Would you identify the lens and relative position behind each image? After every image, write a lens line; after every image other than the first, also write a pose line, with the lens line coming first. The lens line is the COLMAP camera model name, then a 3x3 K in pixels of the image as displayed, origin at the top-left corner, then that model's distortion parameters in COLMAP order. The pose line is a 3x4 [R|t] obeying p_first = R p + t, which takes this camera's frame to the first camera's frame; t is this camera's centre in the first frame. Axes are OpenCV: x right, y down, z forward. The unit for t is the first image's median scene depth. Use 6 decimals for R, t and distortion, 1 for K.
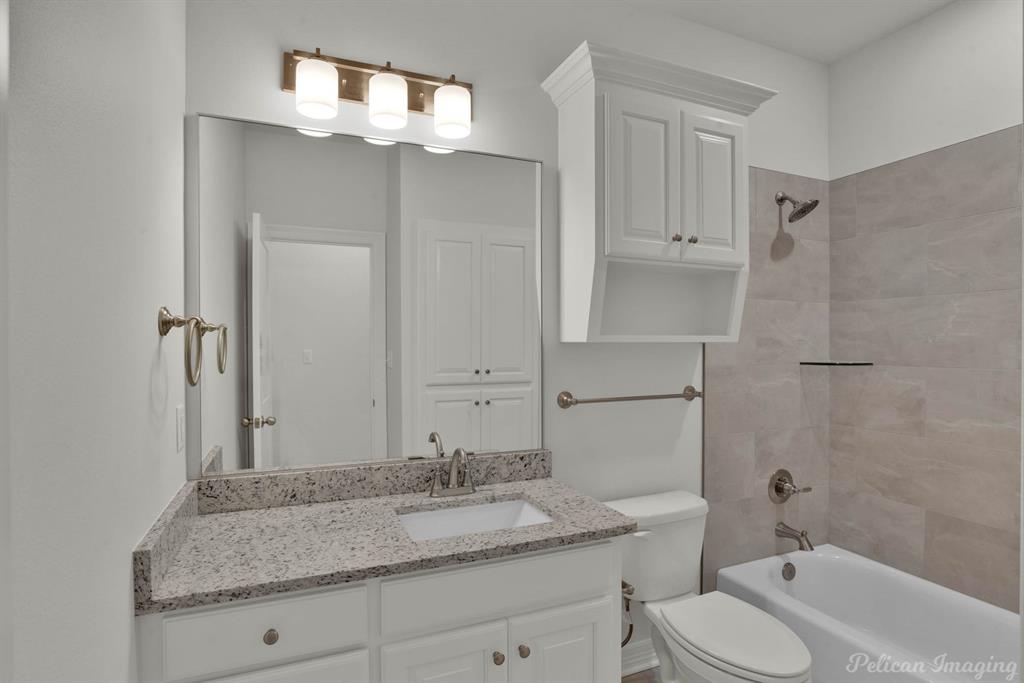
lens RADIAL K [[526.2, 0, 533.3], [0, 526.2, 354.5], [0, 0, 1]] dist [-0.050404, 0.019382]
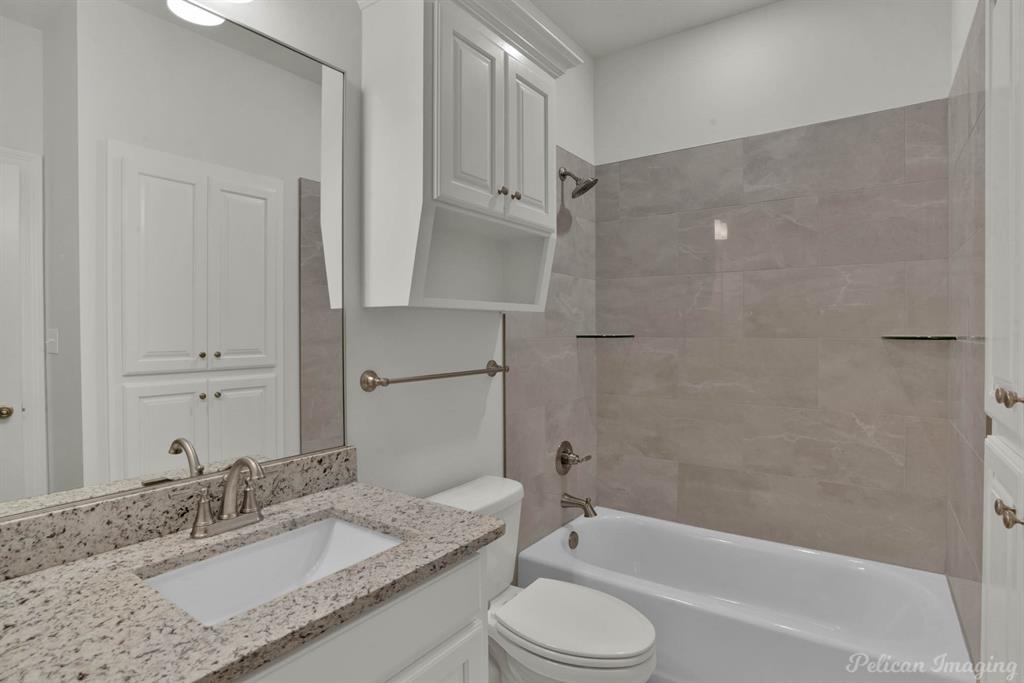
lens RADIAL K [[526.2, 0, 534.0], [0, 526.2, 335.8], [0, 0, 1]] dist [-0.050404, 0.019382]
pose [[0.863874, -0.010417, 0.503600, -0.131287], [0.013432, 0.999907, -0.002358, 0.025250], [-0.503529, 0.008801, 0.863934, 0.207921]]
